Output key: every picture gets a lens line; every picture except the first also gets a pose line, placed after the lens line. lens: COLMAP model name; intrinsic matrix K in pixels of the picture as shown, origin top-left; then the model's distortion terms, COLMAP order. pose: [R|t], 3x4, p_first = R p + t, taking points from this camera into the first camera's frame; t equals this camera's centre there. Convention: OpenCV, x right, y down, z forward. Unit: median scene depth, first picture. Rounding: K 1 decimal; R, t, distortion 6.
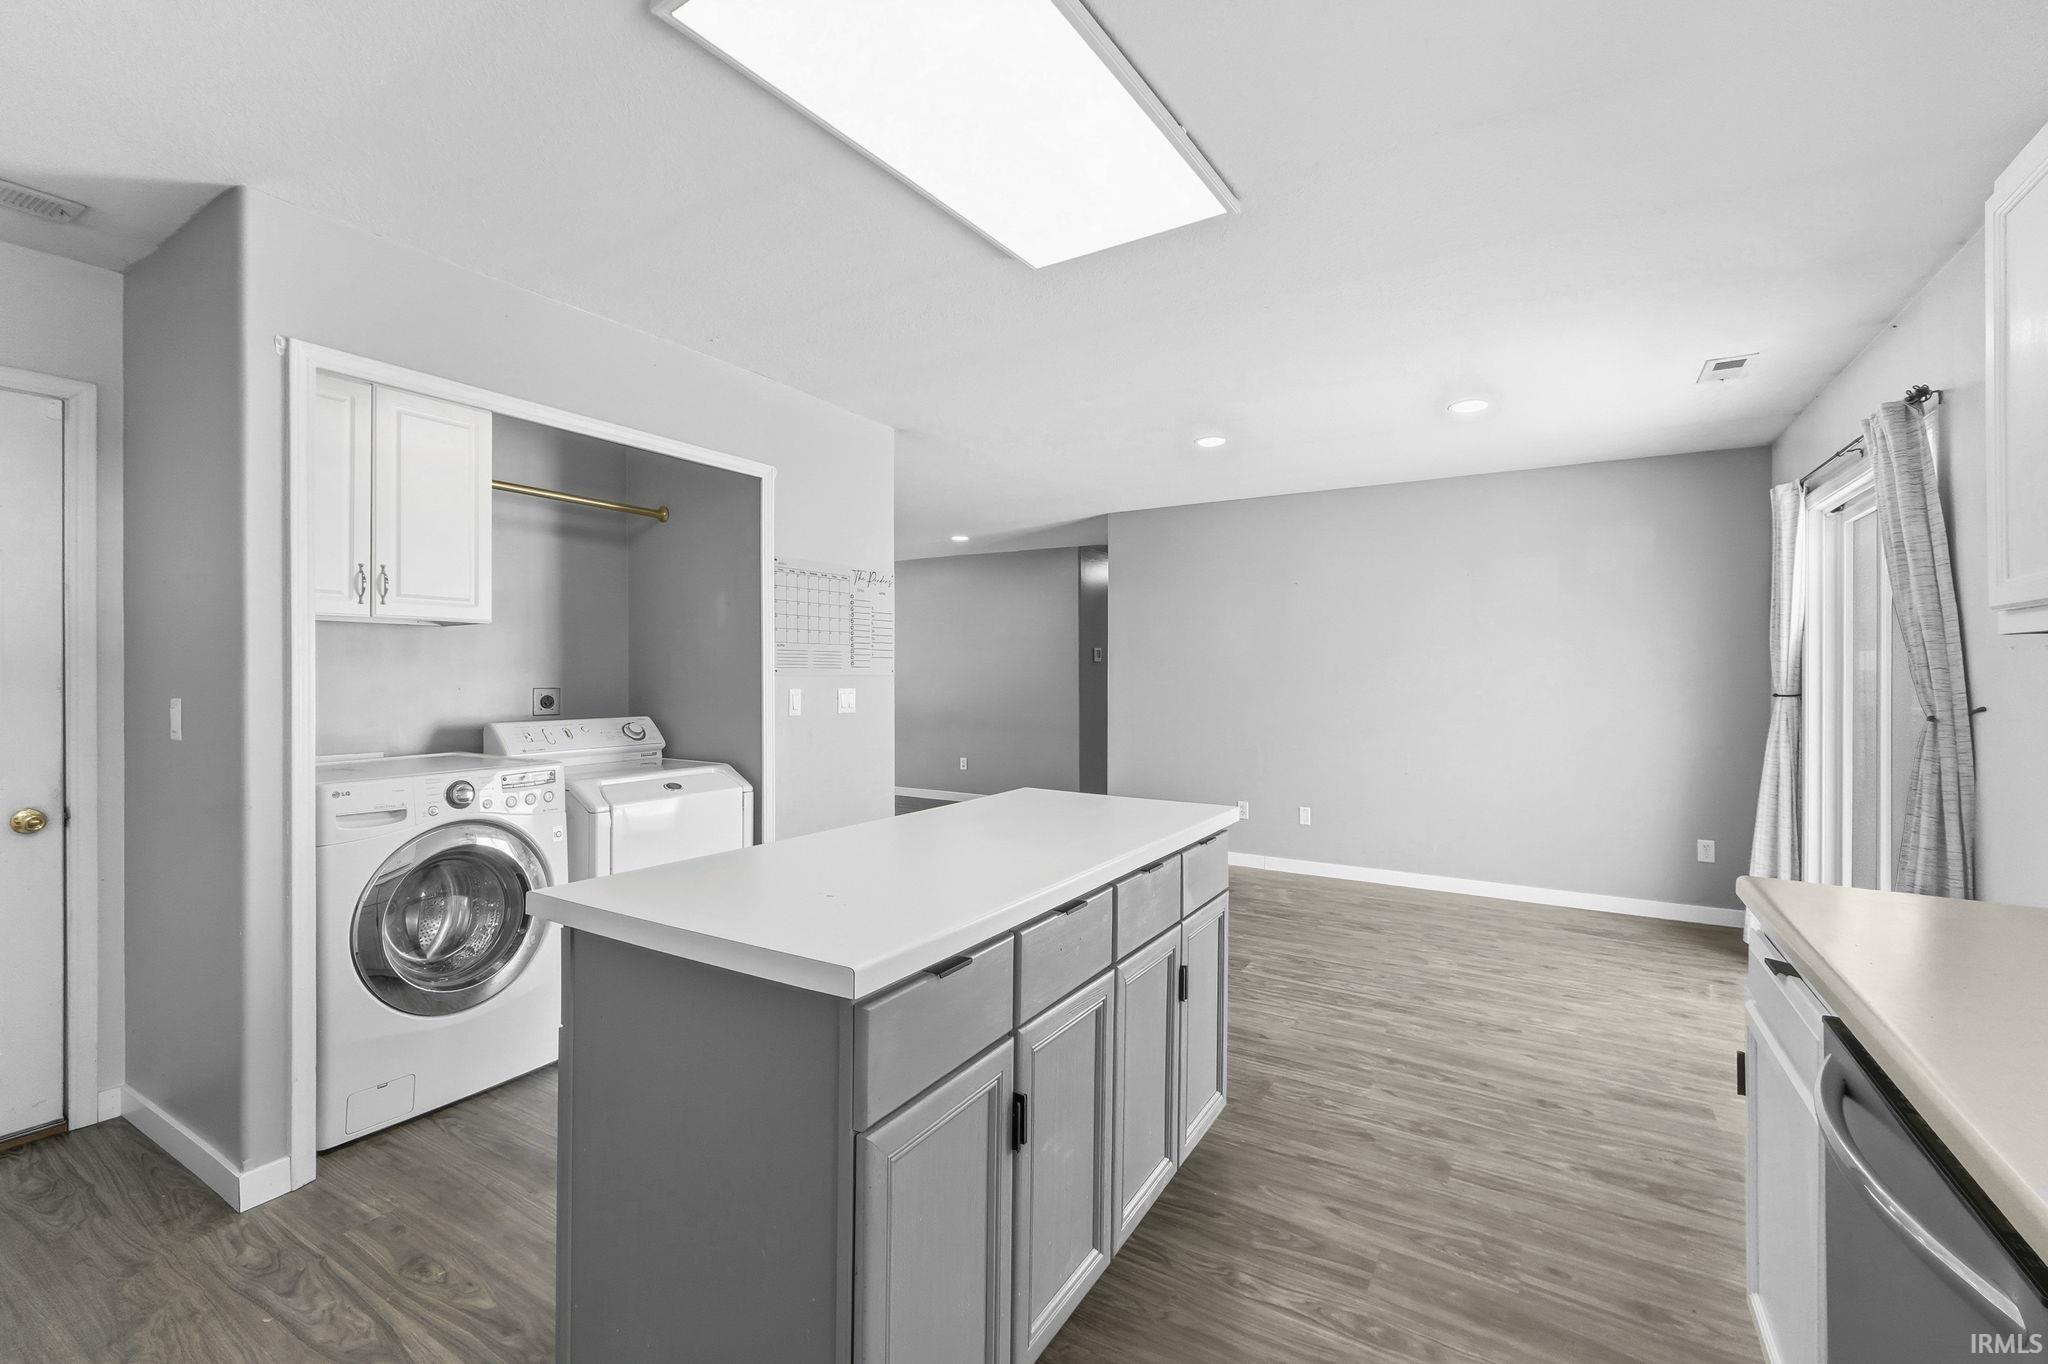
lens RADIAL K [[883.8, 0, 1011.0], [0, 883.8, 672.5], [0, 0, 1]] dist [0.000450, 0.000044]
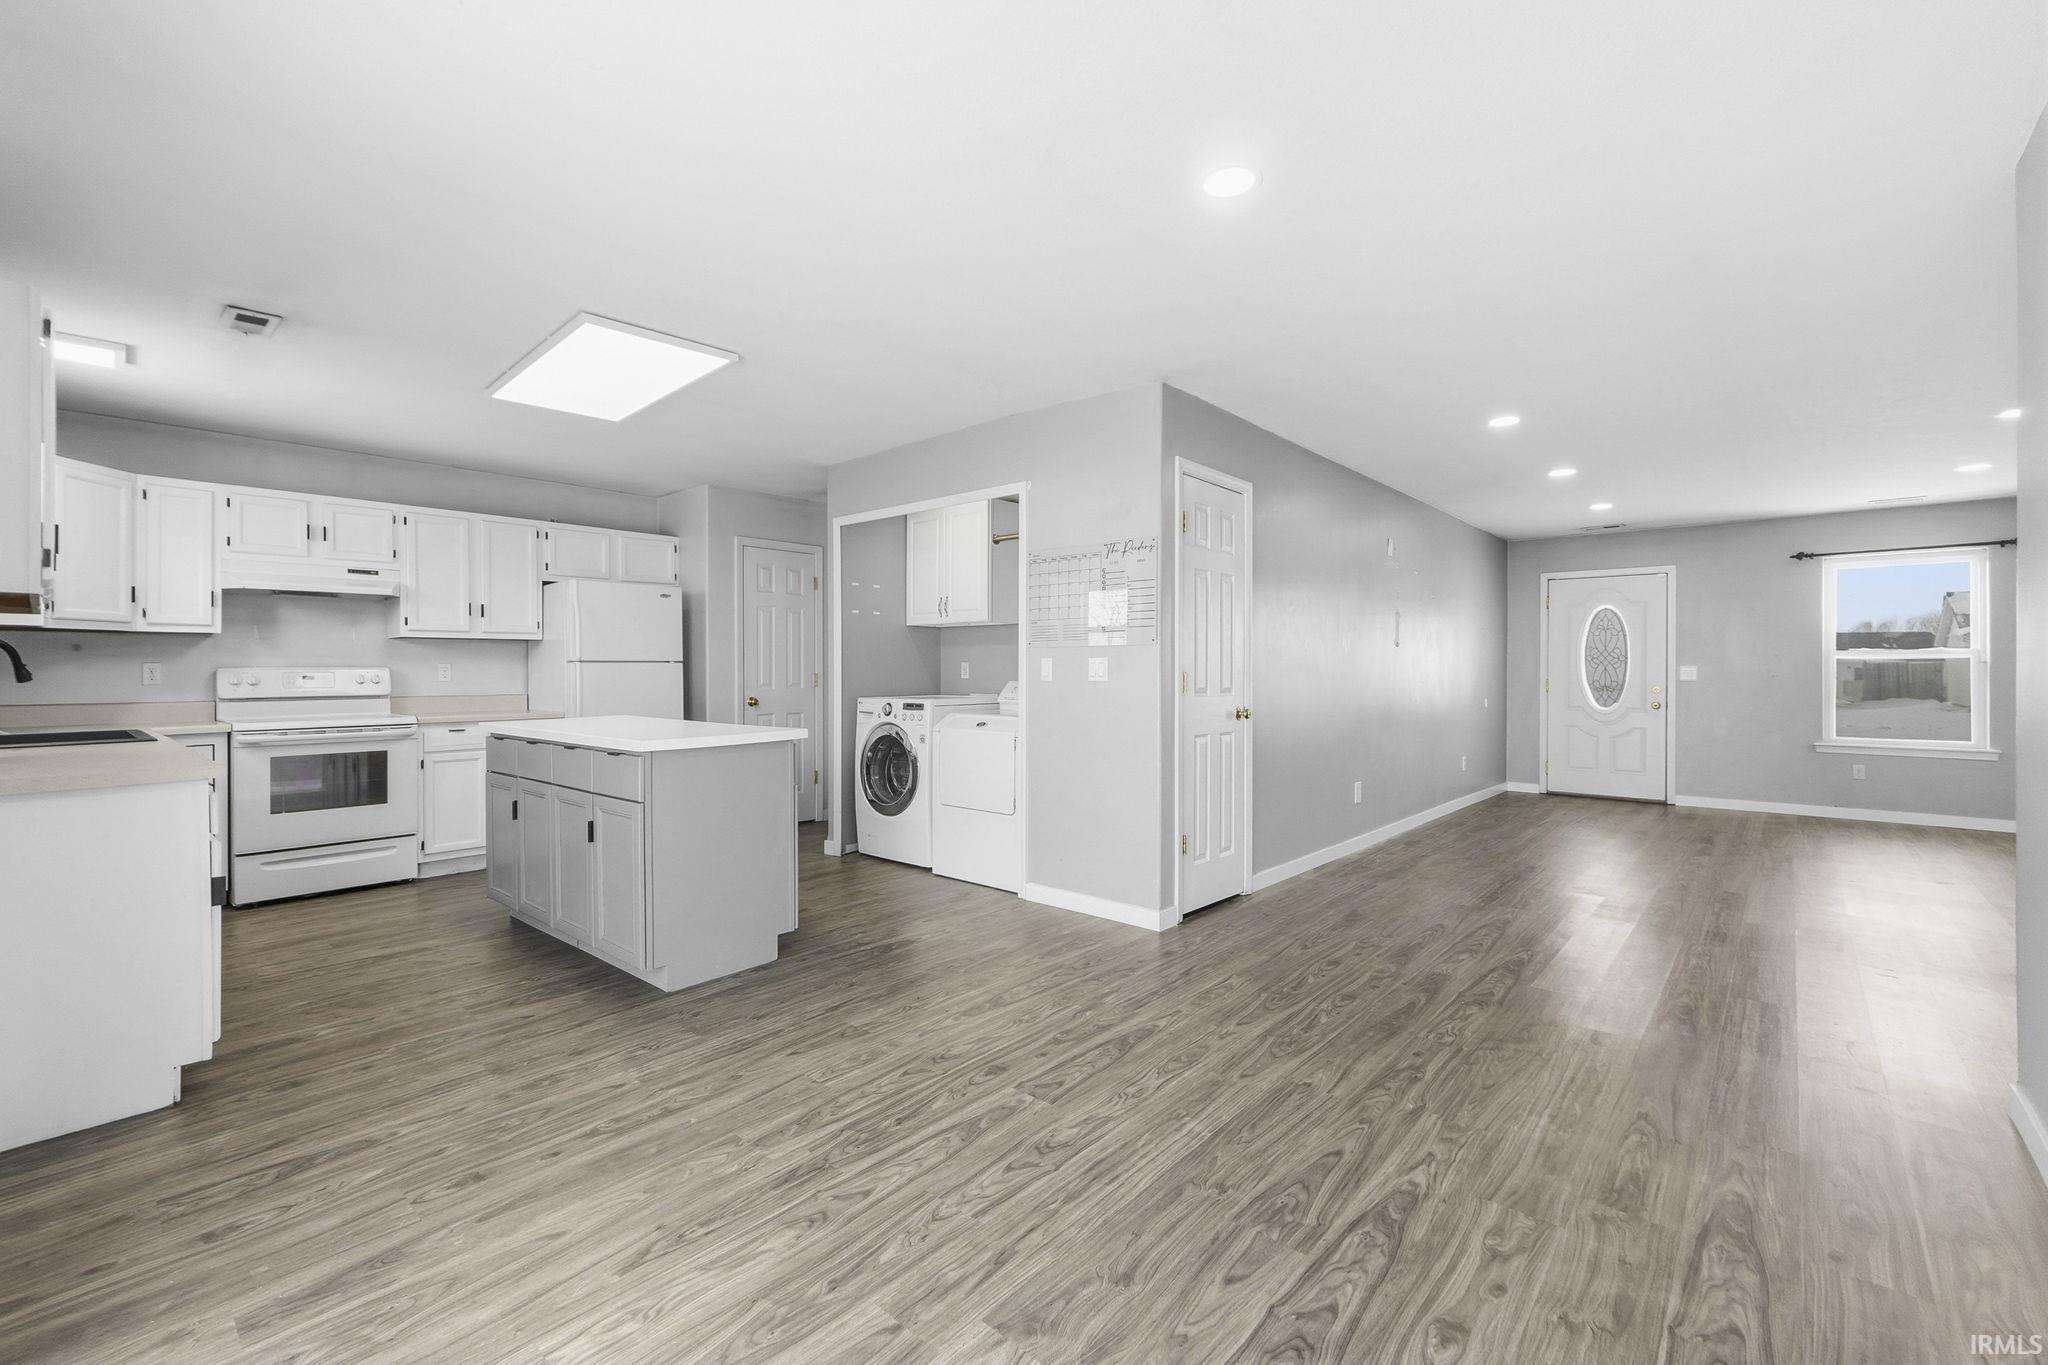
lens RADIAL K [[868.1, 0, 1014.4], [0, 868.1, 677.5], [0, 0, 1]] dist [0.001279, 0.000082]
pose [[-0.175213, 0.003517, -0.984524, 0.897498], [-0.001403, 0.999992, 0.003822, 0.038928], [0.984530, 0.002051, -0.175207, 1.135058]]
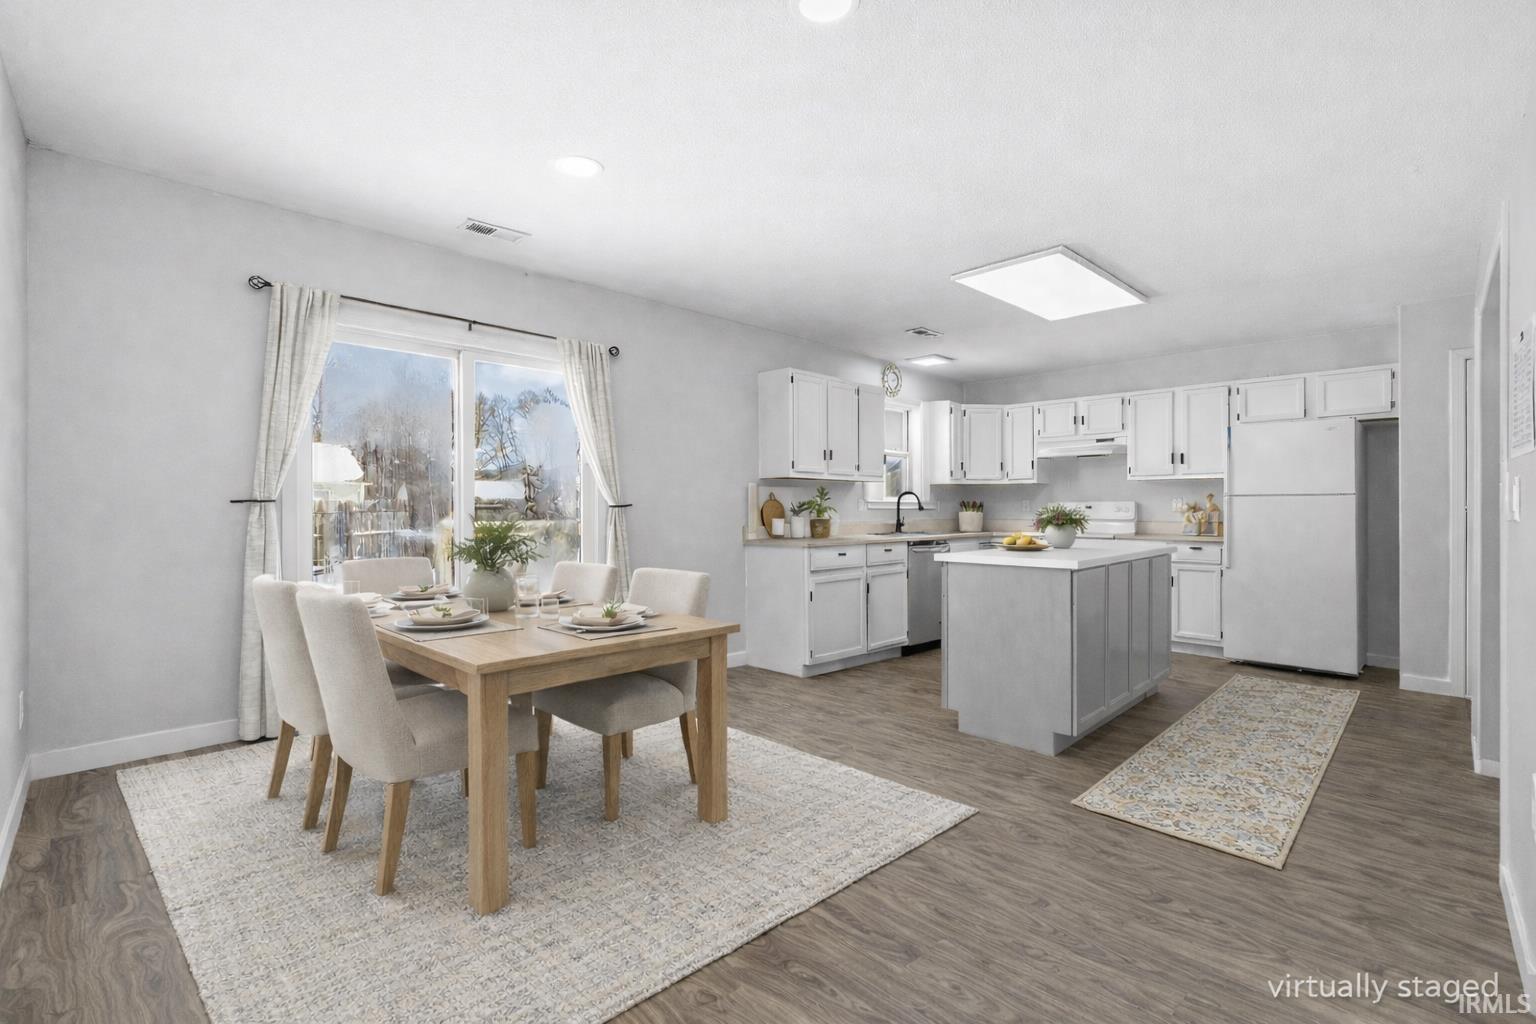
lens RADIAL K [[681.8, 0, 751.8], [0, 681.8, 499.6], [0, 0, 1]] dist [0.000270, 0.000132]
pose [[-0.974149, -0.004021, 0.225870, 0.229132], [-0.004282, 0.999991, -0.000664, 0.029407], [-0.225865, -0.001614, -0.974157, 1.669551]]
